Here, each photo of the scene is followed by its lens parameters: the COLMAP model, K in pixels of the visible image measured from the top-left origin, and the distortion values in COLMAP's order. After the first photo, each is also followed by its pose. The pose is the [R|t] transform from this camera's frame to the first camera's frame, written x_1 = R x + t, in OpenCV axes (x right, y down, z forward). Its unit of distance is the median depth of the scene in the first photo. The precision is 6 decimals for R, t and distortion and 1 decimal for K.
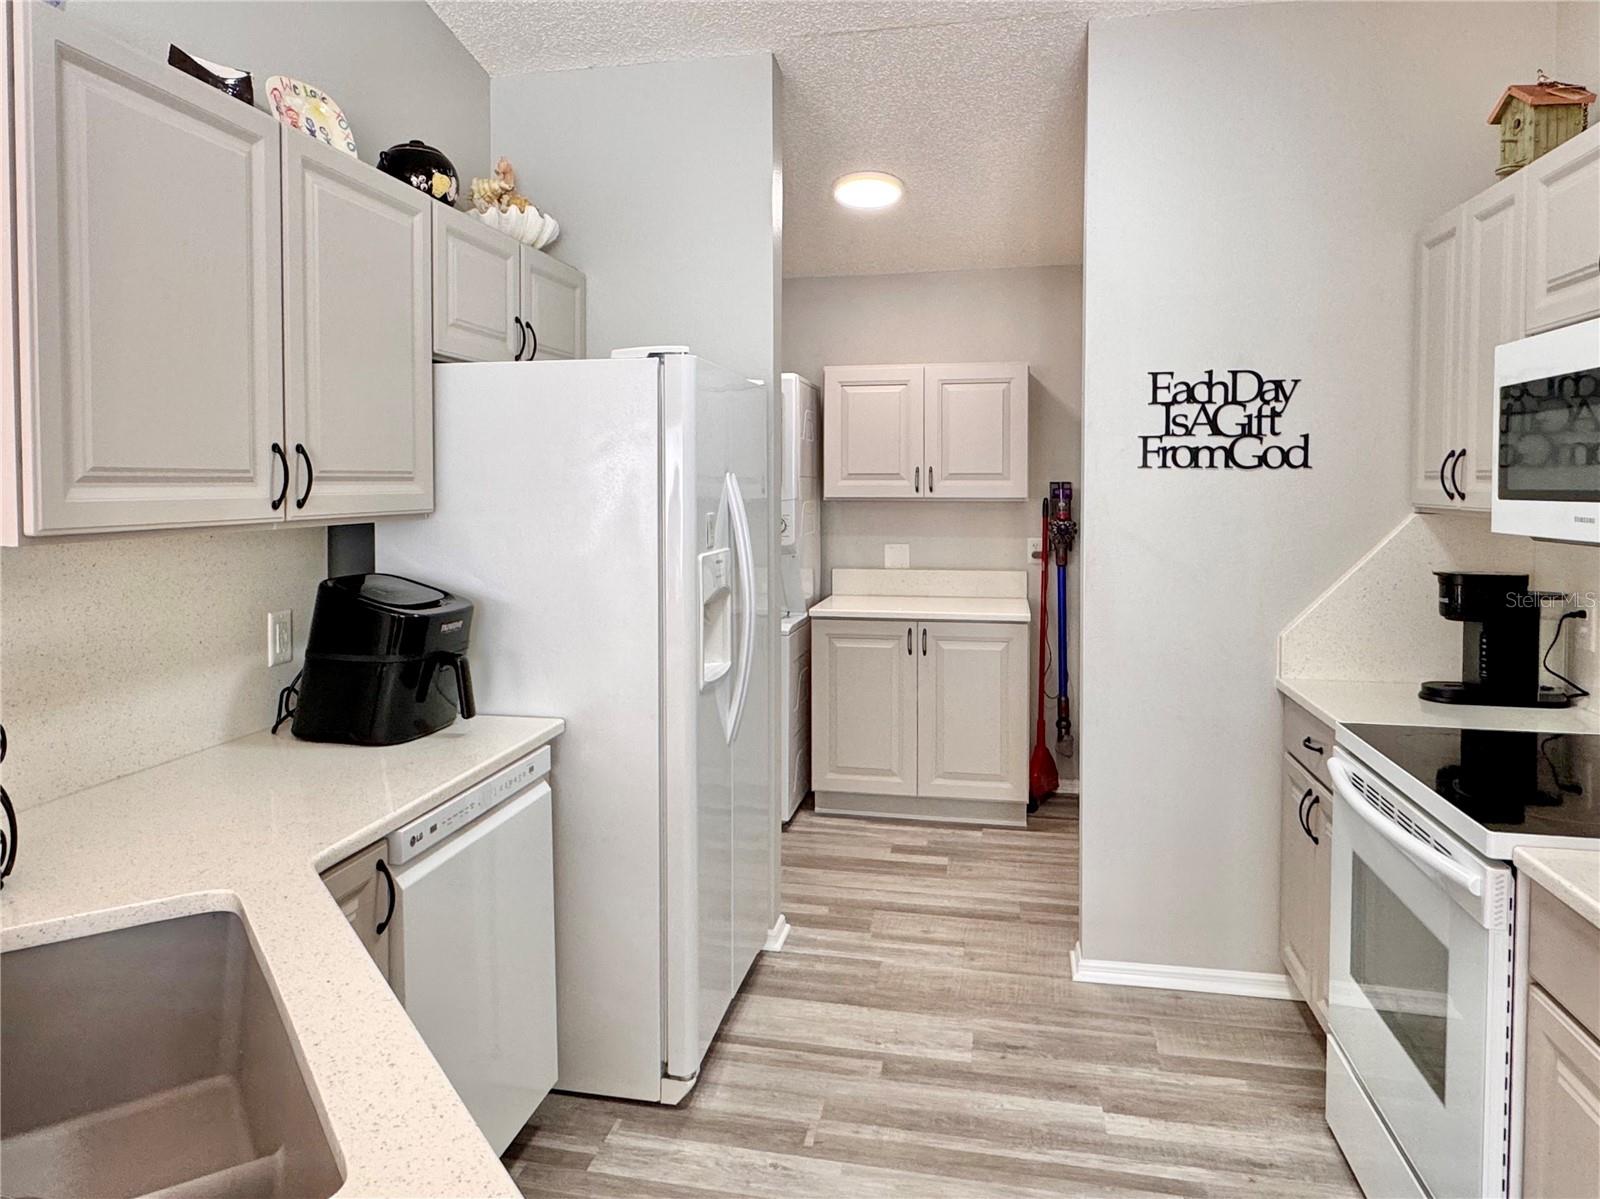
lens RADIAL K [[1039.5, 0, 756.4], [0, 1039.5, 510.2], [0, 0, 1]] dist [0.003800, -0.007446]
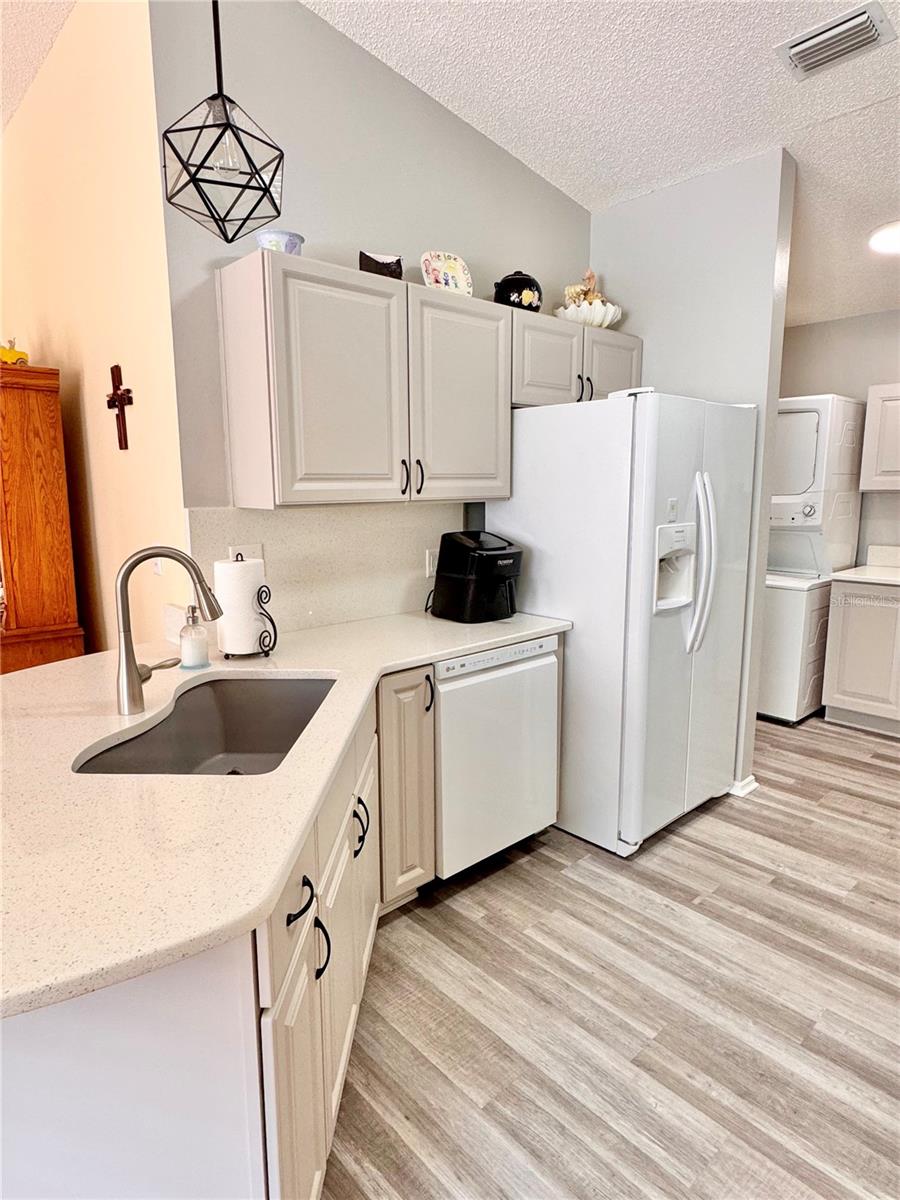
lens RADIAL K [[698.6, 0, 471.8], [0, 698.6, 591.7], [0, 0, 1]] dist [0.000633, -0.002376]
pose [[0.823752, 0.084307, -0.560647, 0.292364], [-0.009632, 0.990820, 0.134842, 0.001897], [0.566869, -0.105676, 0.817002, -0.007631]]
